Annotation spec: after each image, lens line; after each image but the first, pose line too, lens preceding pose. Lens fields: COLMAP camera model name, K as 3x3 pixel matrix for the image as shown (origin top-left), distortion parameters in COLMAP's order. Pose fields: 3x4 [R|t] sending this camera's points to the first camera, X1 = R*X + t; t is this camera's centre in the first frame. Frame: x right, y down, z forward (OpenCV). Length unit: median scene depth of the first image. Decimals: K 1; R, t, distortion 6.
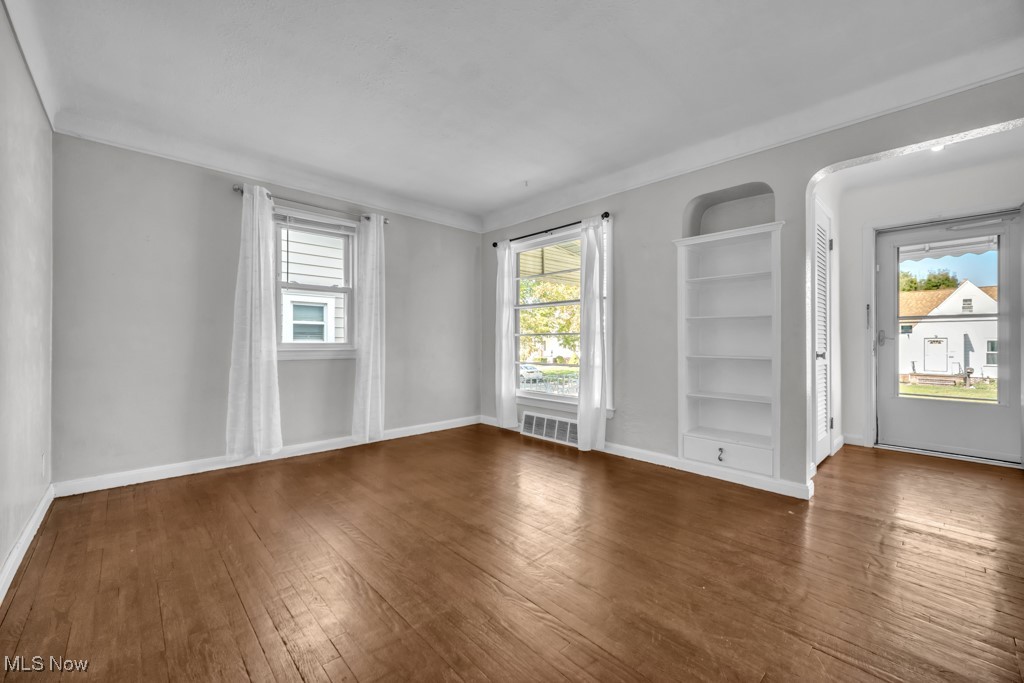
lens RADIAL K [[407.7, 0, 509.4], [0, 407.7, 342.4], [0, 0, 1]] dist [-0.000216, -0.000029]
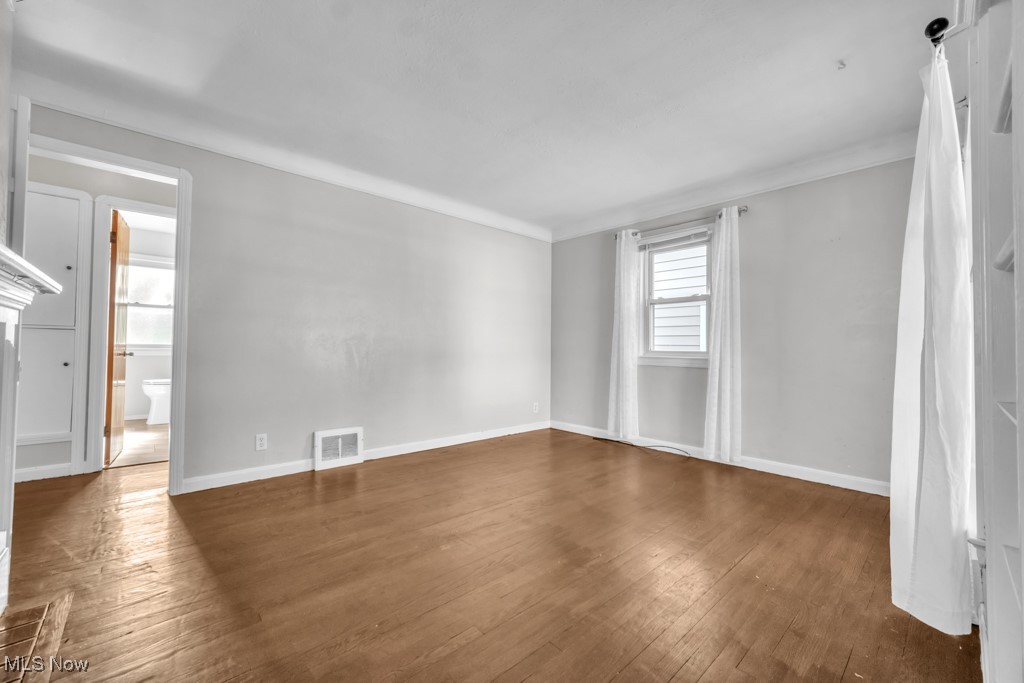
lens RADIAL K [[407.7, 0, 510.9], [0, 407.7, 339.3], [0, 0, 1]] dist [-0.000216, -0.000029]
pose [[-0.009650, -0.024886, -0.999644, 0.581210], [-0.013603, 0.999601, -0.024753, 0.002613], [0.999861, 0.013360, -0.009985, 0.555957]]
